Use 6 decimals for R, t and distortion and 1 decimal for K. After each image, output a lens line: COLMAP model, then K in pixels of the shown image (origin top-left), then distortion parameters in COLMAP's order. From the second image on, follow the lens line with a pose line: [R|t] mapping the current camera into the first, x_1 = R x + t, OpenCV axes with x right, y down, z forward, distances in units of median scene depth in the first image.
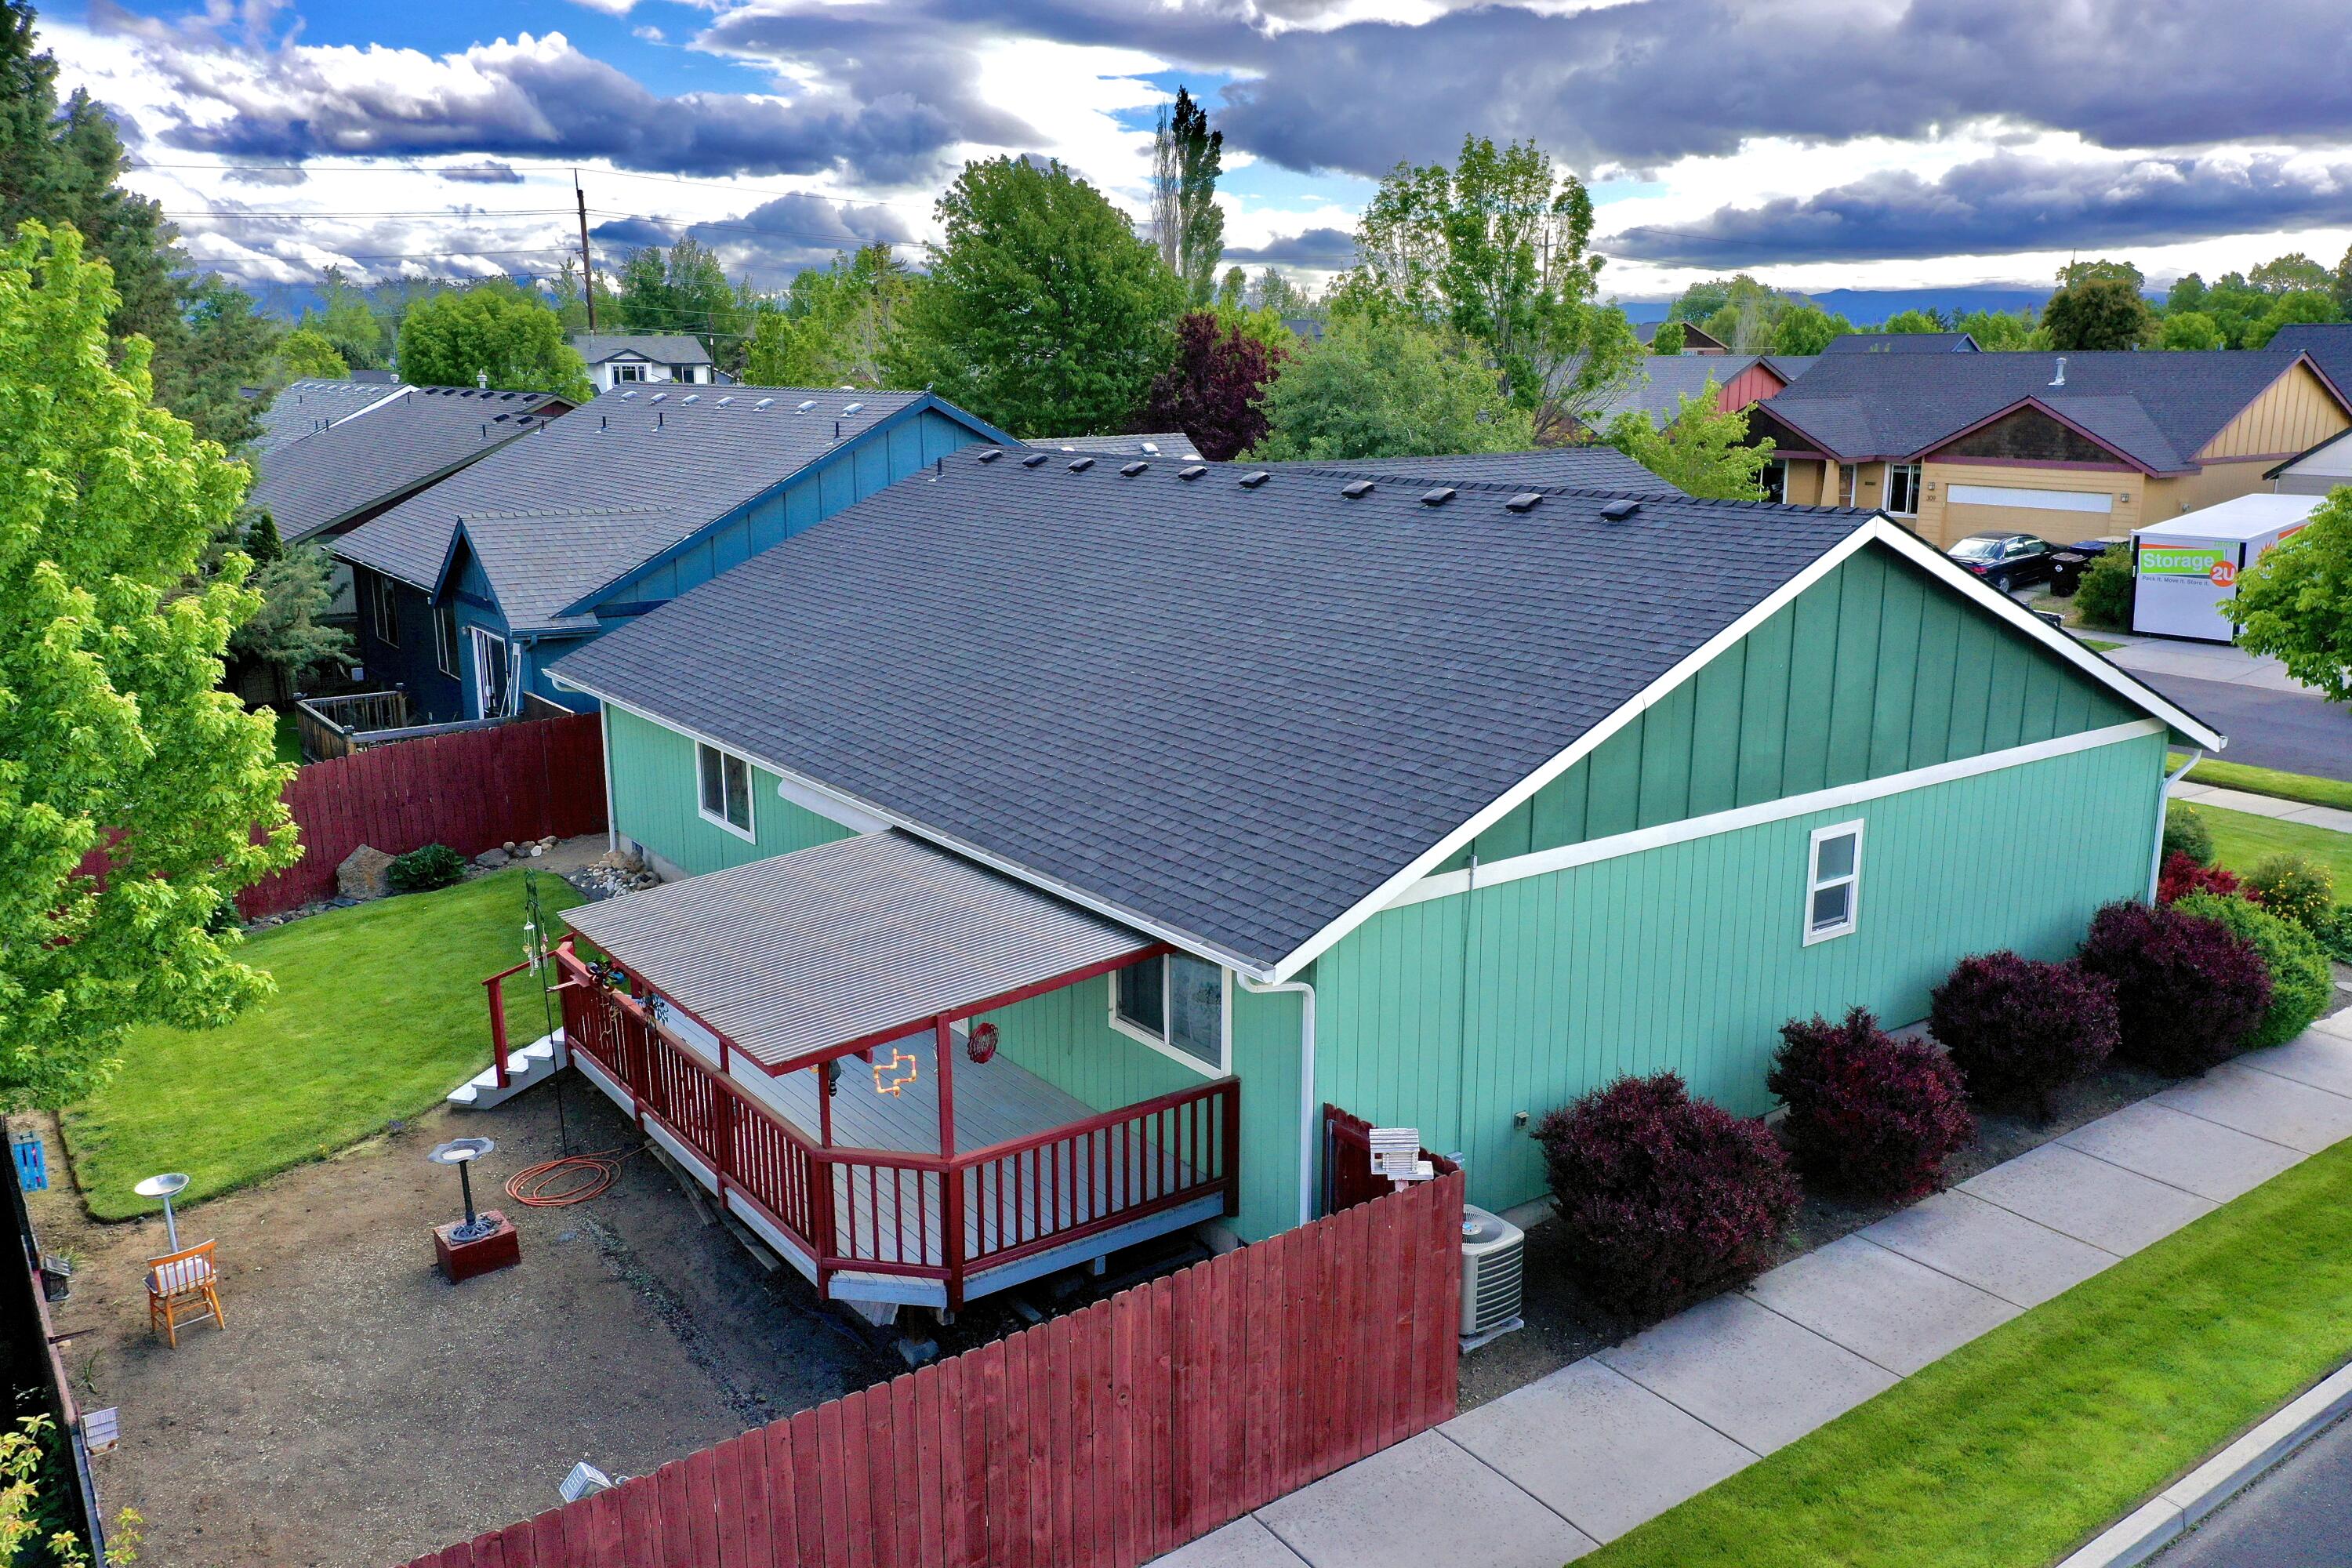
lens RADIAL K [[1868.6, 0, 1176.7], [0, 1868.6, 781.9], [0, 0, 1]] dist [0.006342, 0.006223]
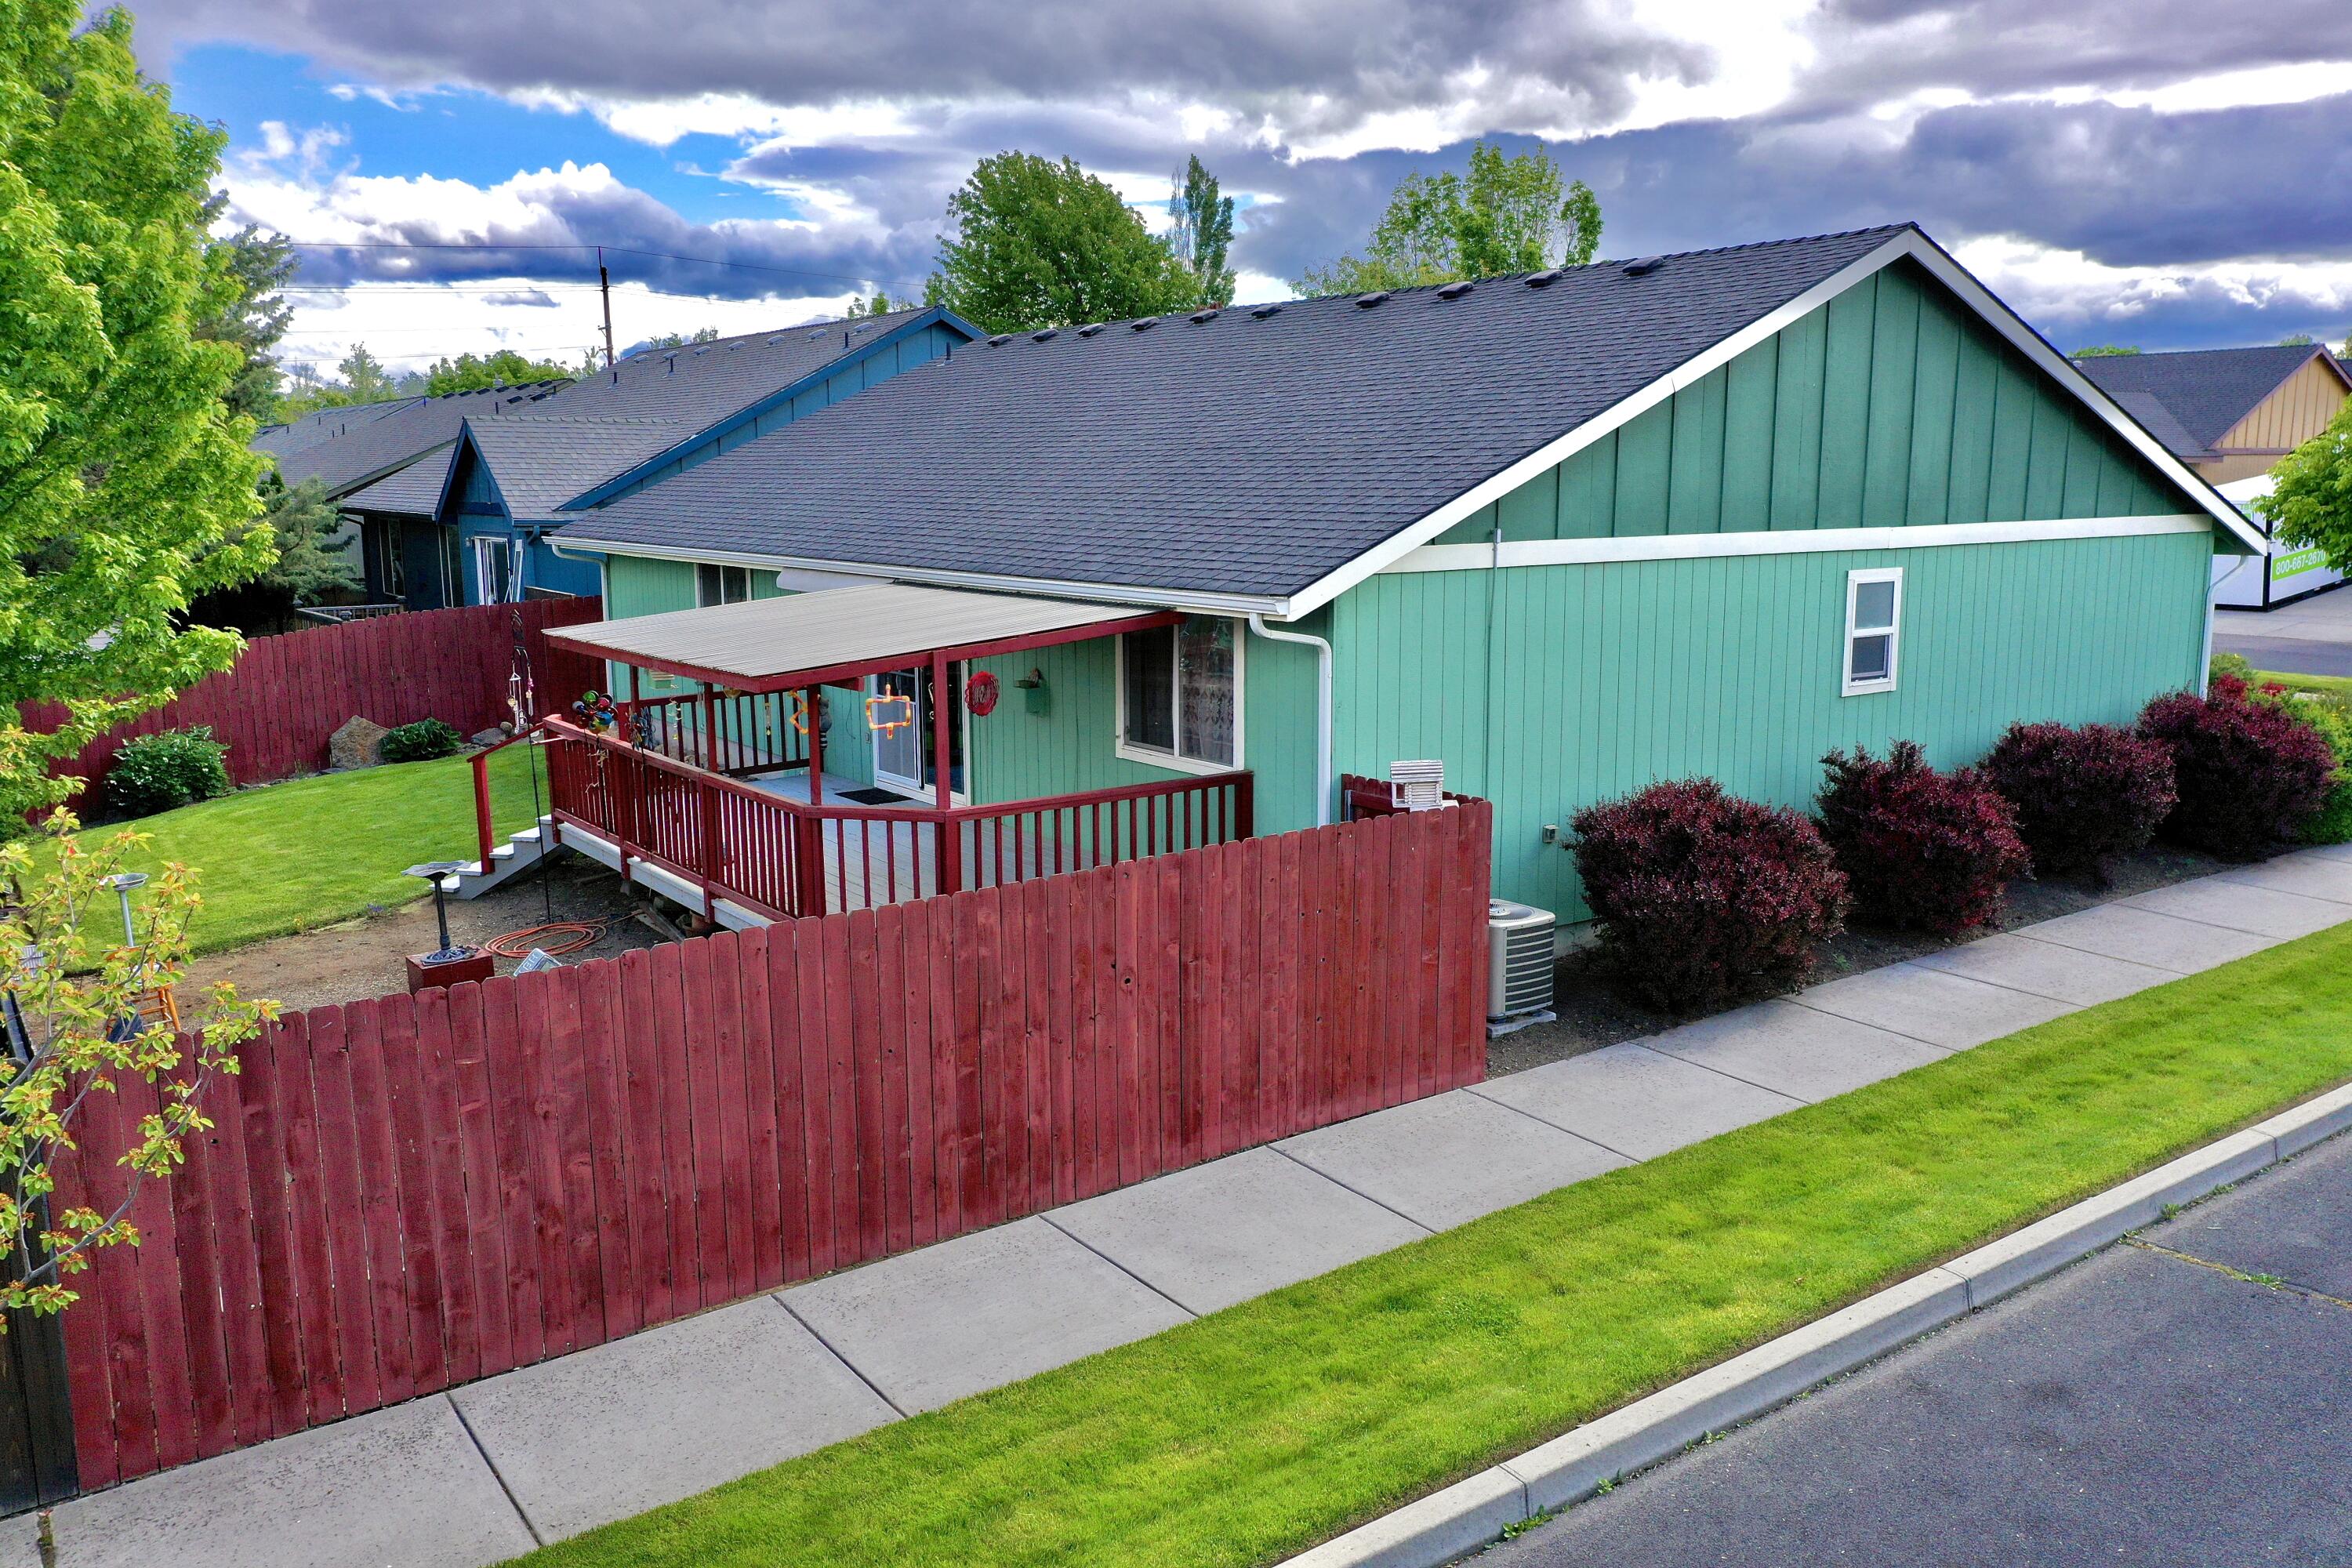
lens RADIAL K [[1868.6, 0, 1177.4], [0, 1868.6, 790.8], [0, 0, 1]] dist [0.006342, 0.006223]
pose [[0.999961, -0.002941, -0.008385, 0.003056], [0.002449, 0.998312, -0.058026, 0.213658], [0.008541, 0.058003, 0.998280, 0.049816]]
